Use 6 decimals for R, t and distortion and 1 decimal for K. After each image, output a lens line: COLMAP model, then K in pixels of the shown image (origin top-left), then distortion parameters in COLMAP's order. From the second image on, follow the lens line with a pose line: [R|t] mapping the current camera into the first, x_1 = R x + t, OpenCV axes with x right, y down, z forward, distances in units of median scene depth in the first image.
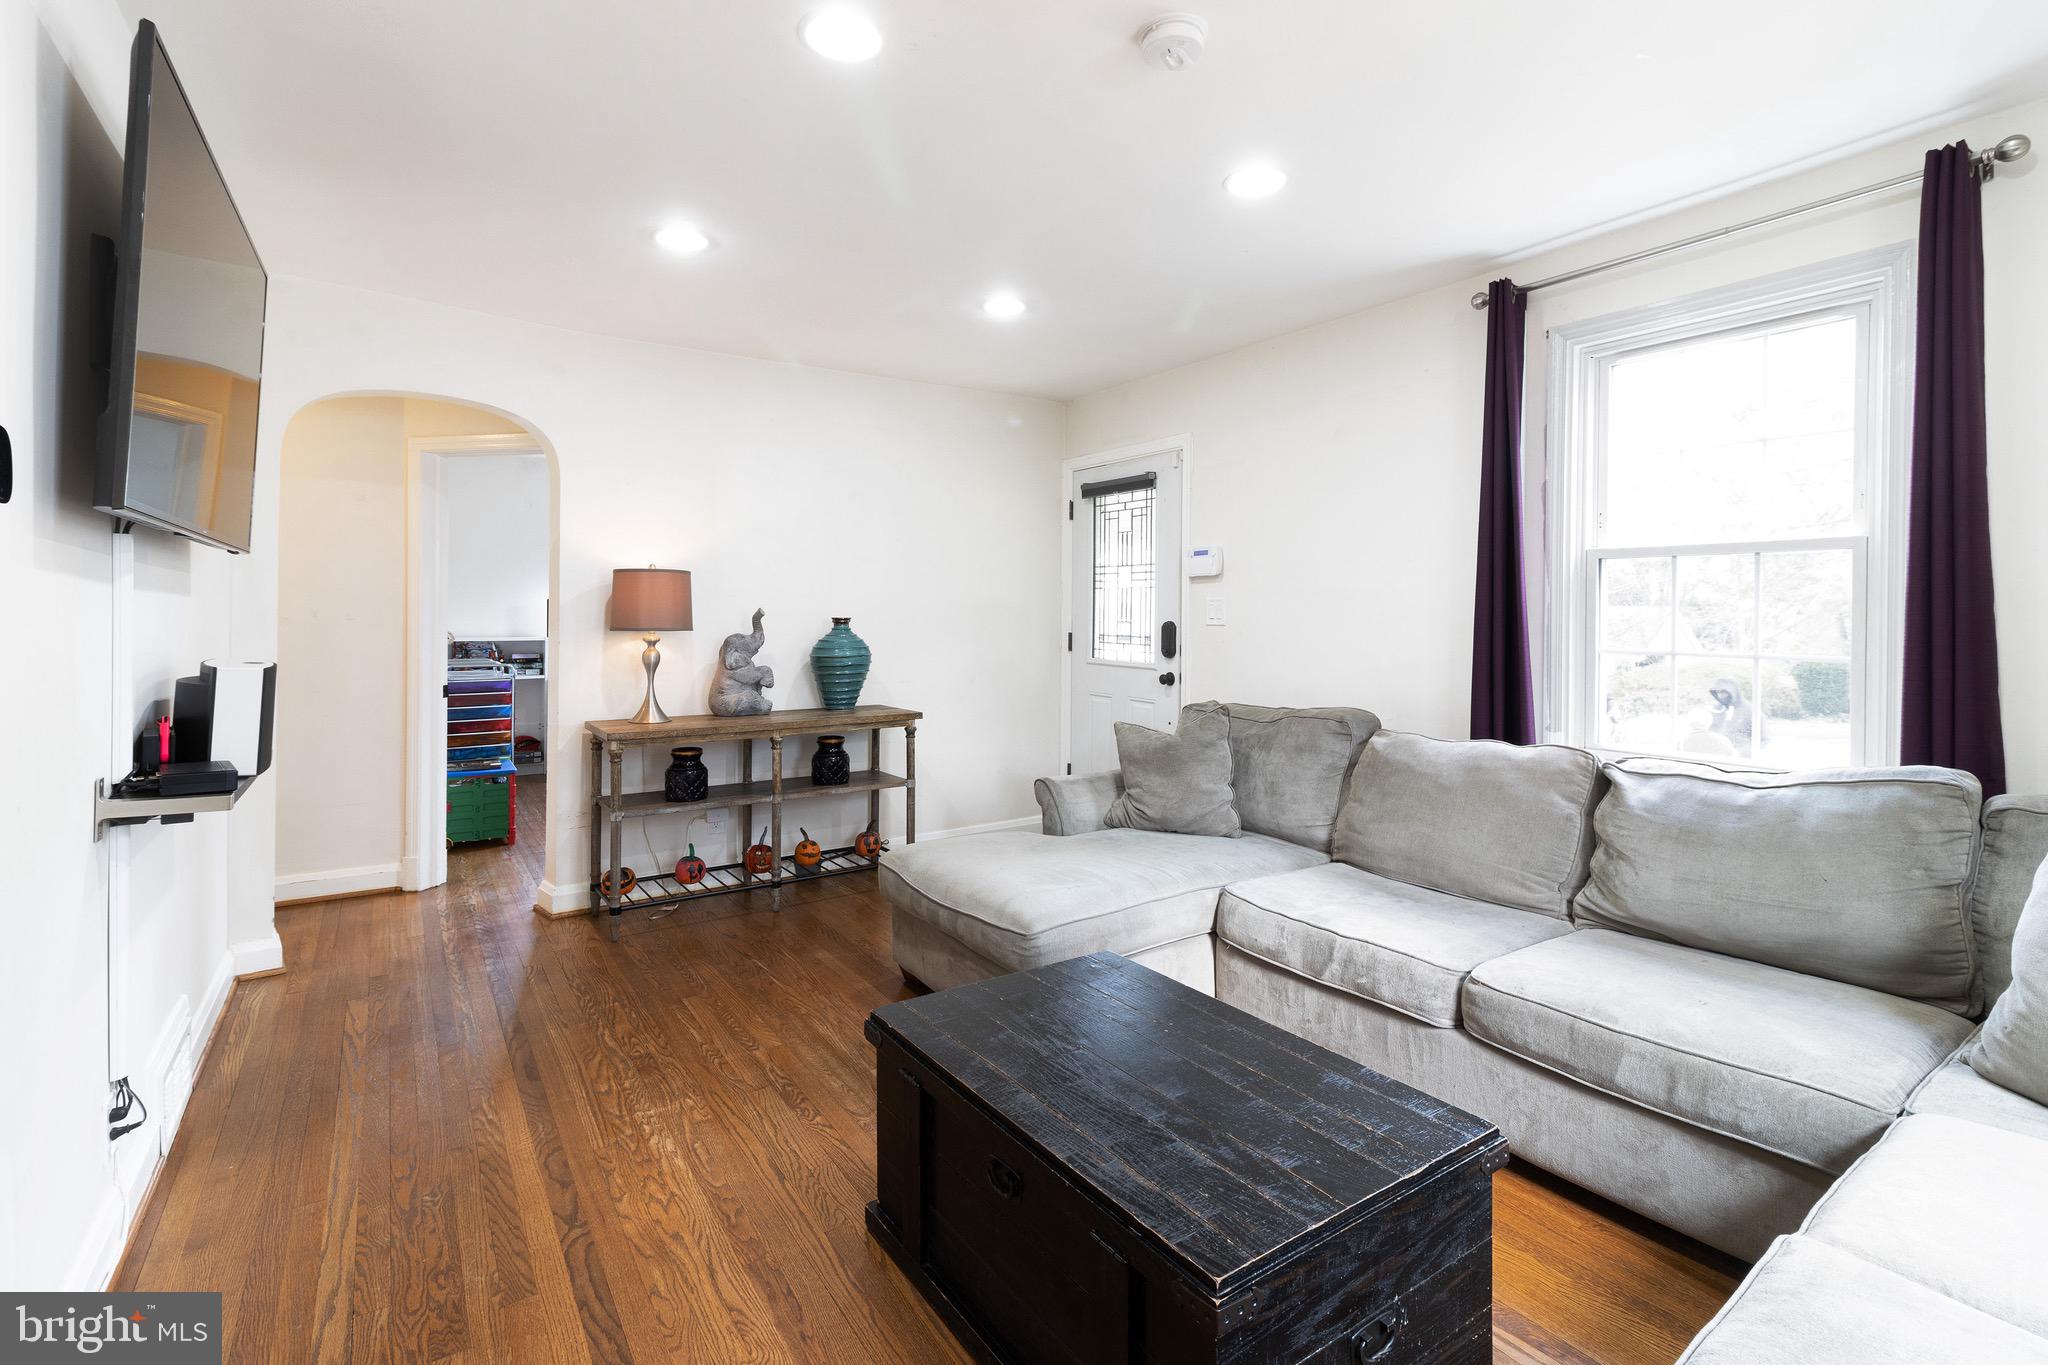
lens RADIAL K [[968.6, 0, 1046.6], [0, 968.6, 614.9], [0, 0, 1]] dist [0.000993, 0.000014]
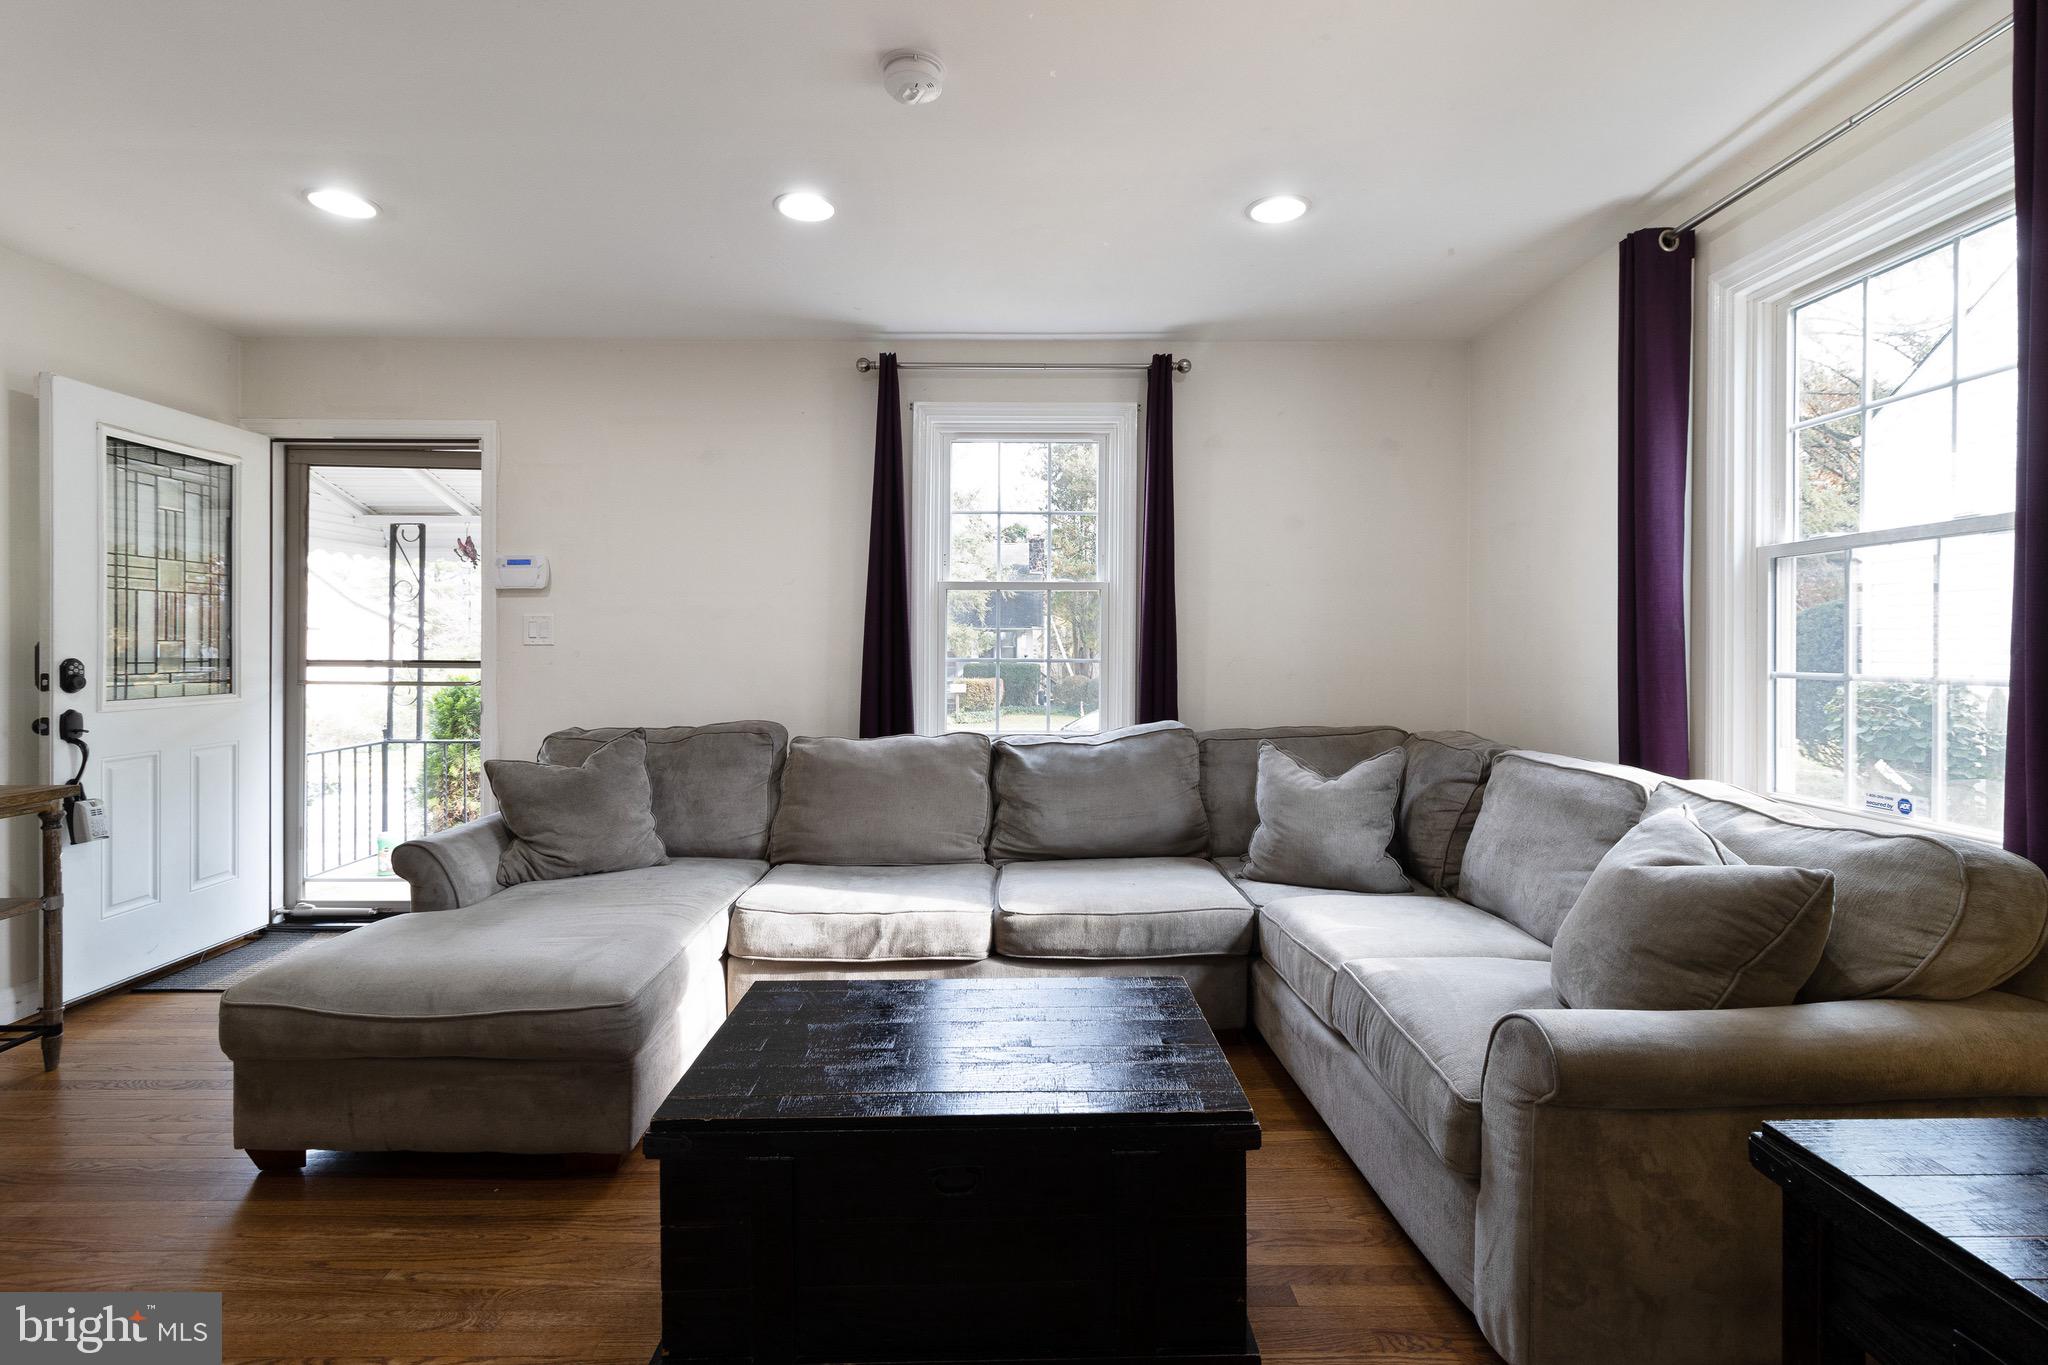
lens RADIAL K [[947.1, 0, 1030.3], [0, 947.1, 644.1], [0, 0, 1]] dist [0.000688, -0.000007]
pose [[0.551878, -0.004713, 0.833911, -0.489542], [0.003148, 0.999989, 0.003568, 0.013657], [-0.833919, 0.000656, 0.551887, 0.236330]]
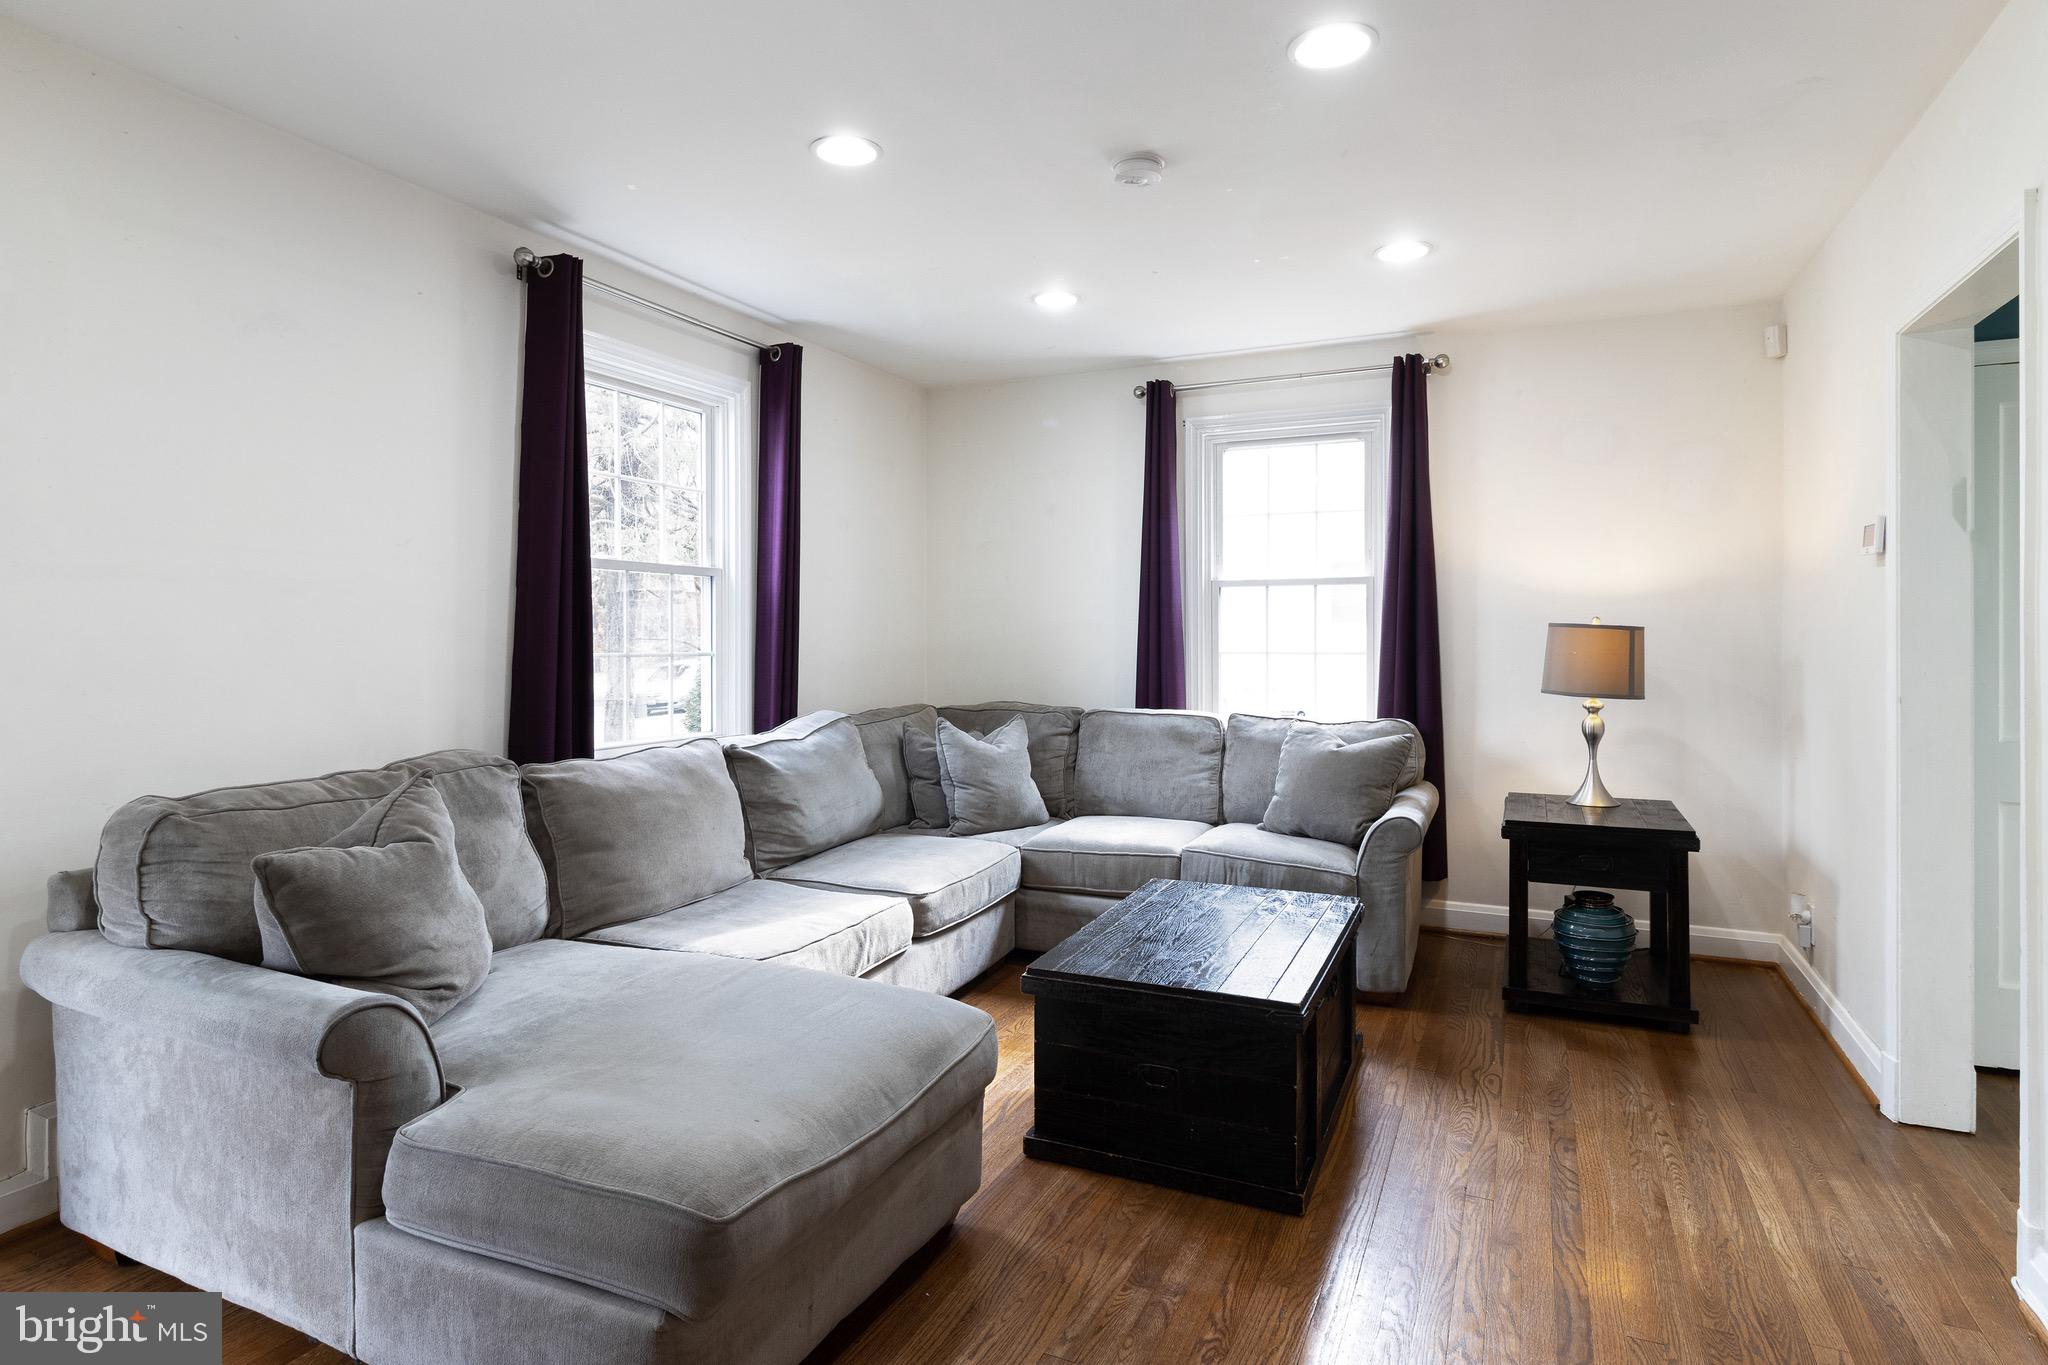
lens RADIAL K [[1086.4, 0, 1023.3], [0, 1086.4, 635.7], [0, 0, 1]] dist [0.000778, -0.000073]
pose [[-0.512584, -0.004907, 0.858623, -0.755484], [0.000945, 0.999980, 0.006279, 0.009889], [-0.858636, 0.004030, -0.512569, 1.368106]]
